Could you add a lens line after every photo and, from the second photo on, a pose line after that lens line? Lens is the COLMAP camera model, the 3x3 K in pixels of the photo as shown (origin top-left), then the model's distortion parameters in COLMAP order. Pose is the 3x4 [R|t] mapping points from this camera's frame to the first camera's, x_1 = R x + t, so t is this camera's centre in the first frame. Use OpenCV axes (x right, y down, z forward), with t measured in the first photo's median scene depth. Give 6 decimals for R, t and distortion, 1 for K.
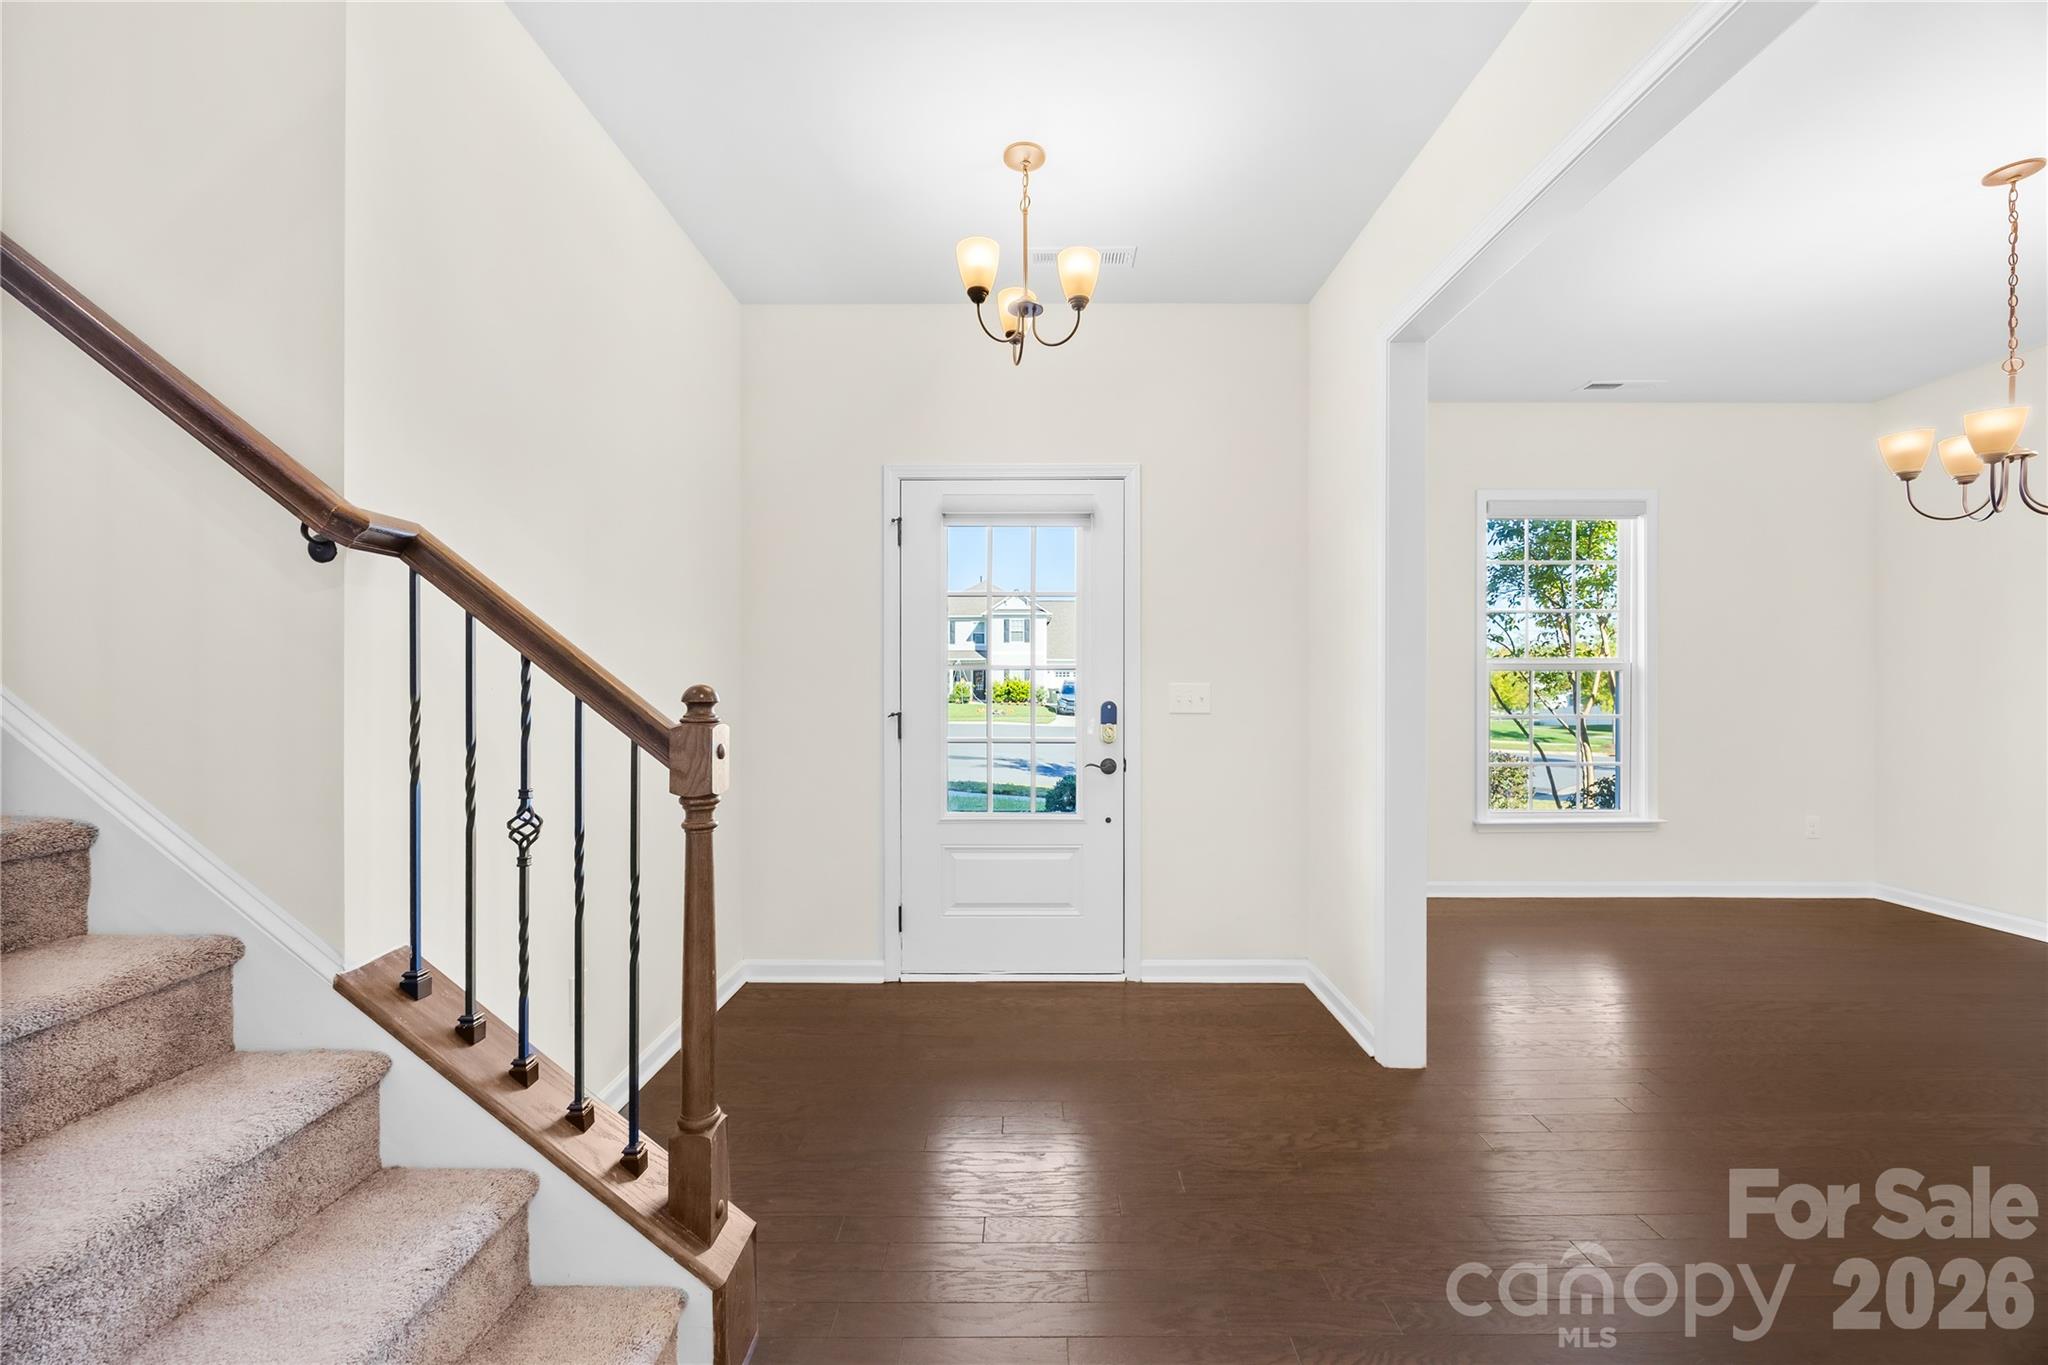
lens RADIAL K [[808.8, 0, 1024.0], [0, 808.8, 682.5], [0, 0, 1]] dist [0.000926, -0.000087]
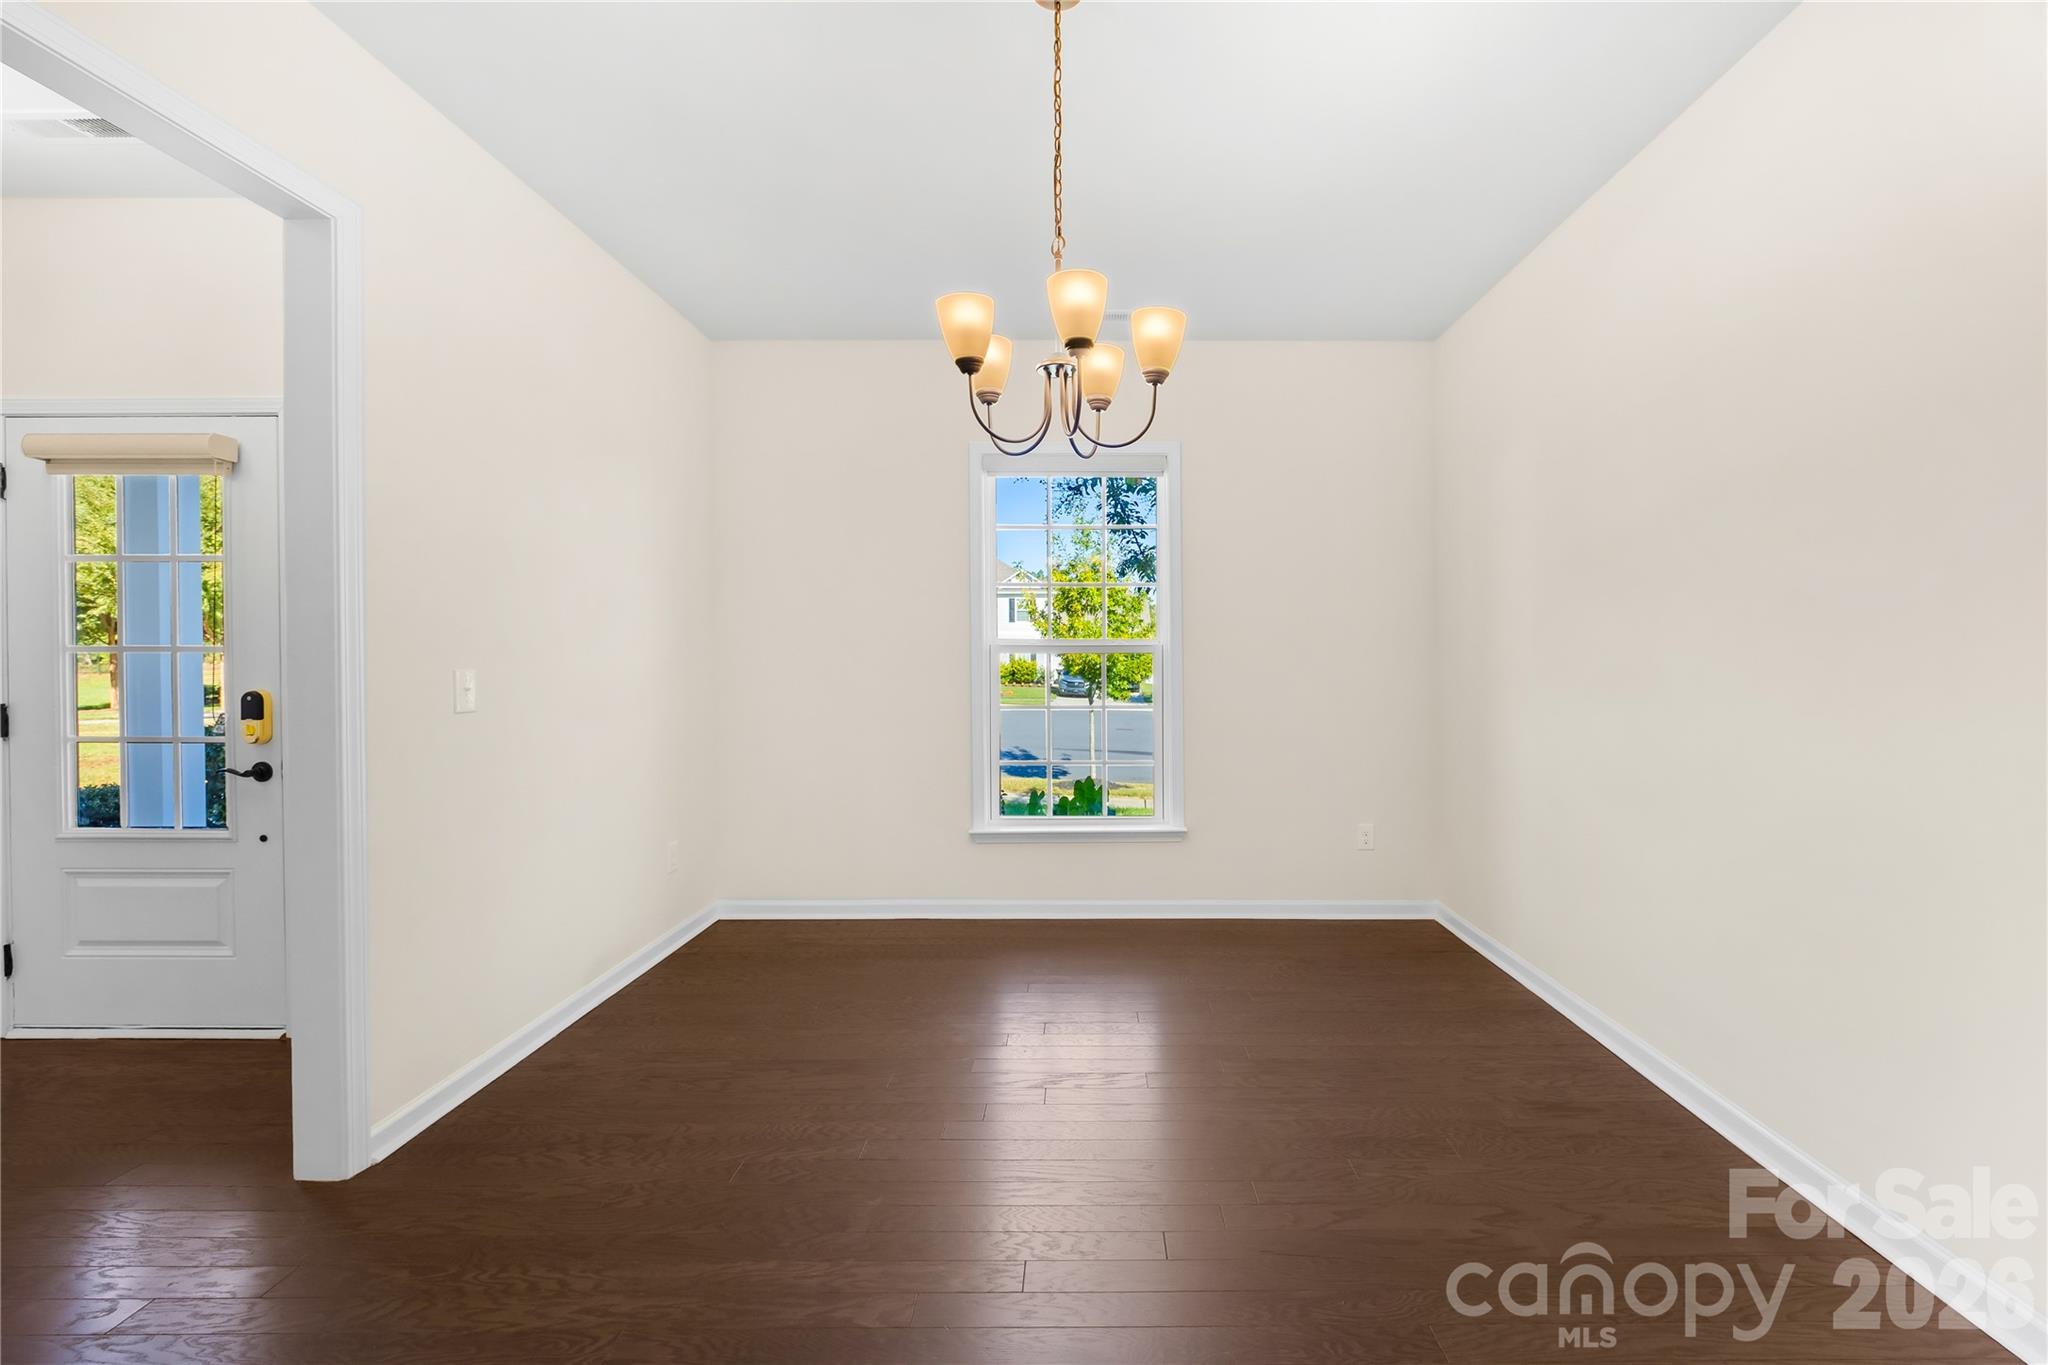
lens RADIAL K [[821.5, 0, 1071.7], [0, 821.5, 666.5], [0, 0, 1]] dist [-0.001032, -0.000232]
pose [[0.999995, -0.000334, -0.003141, 0.700808], [0.000347, 0.999992, 0.004092, -0.003547], [0.003139, -0.004093, 0.999987, 0.141111]]
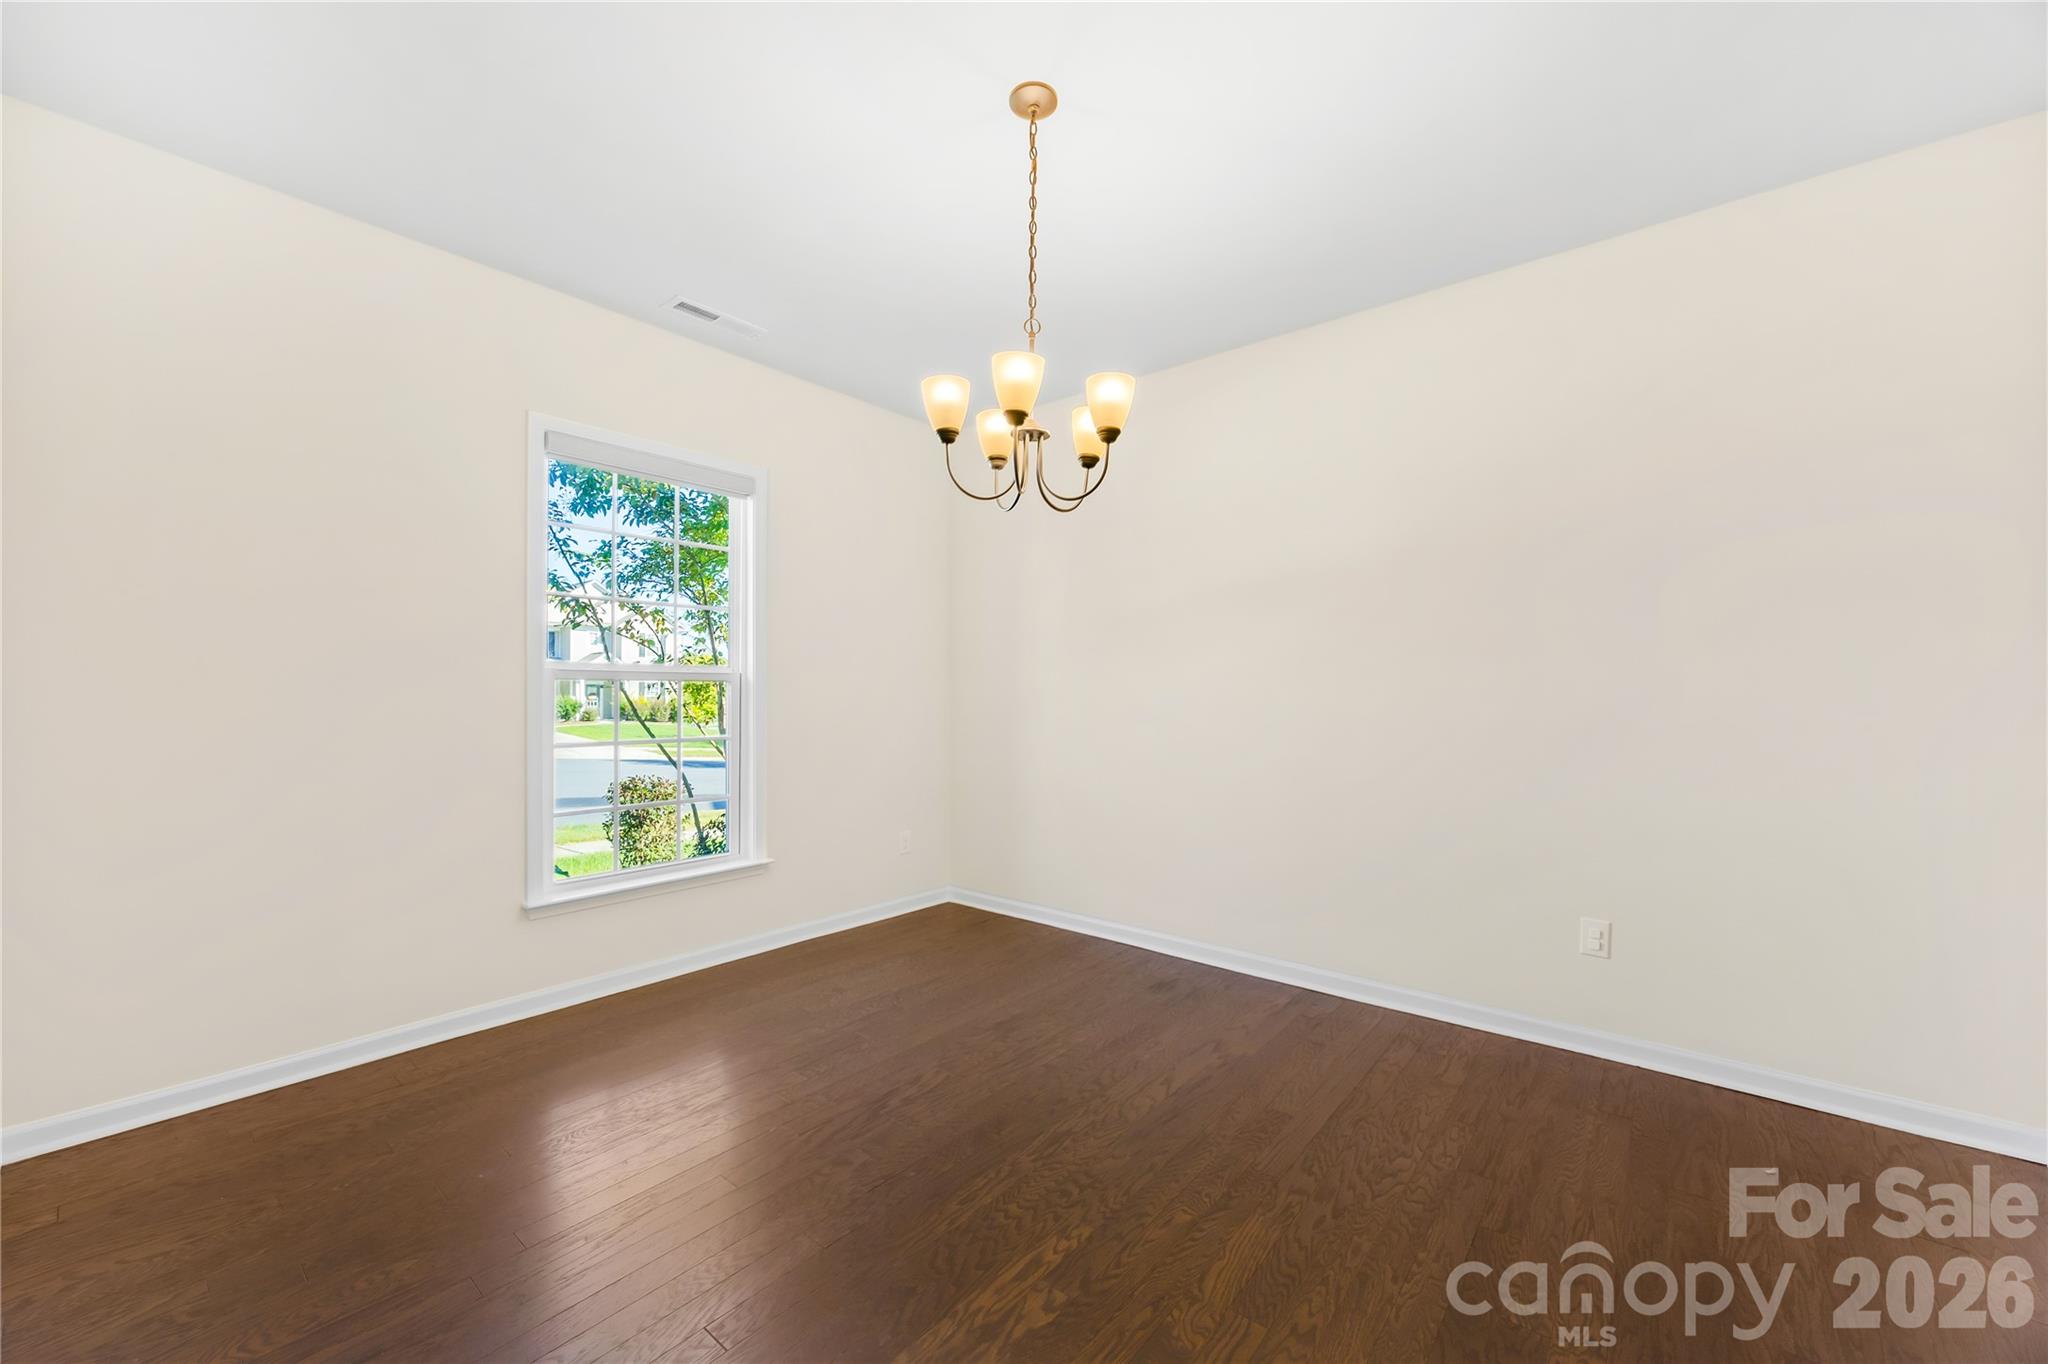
lens RADIAL K [[802.5, 0, 1037.8], [0, 802.5, 693.9], [0, 0, 1]] dist [-0.008095, 0.000028]
pose [[0.629821, -0.001057, 0.776740, 0.327855], [-0.002123, 0.999993, 0.003082, -0.006336], [-0.776737, -0.003590, 0.629814, 0.266842]]
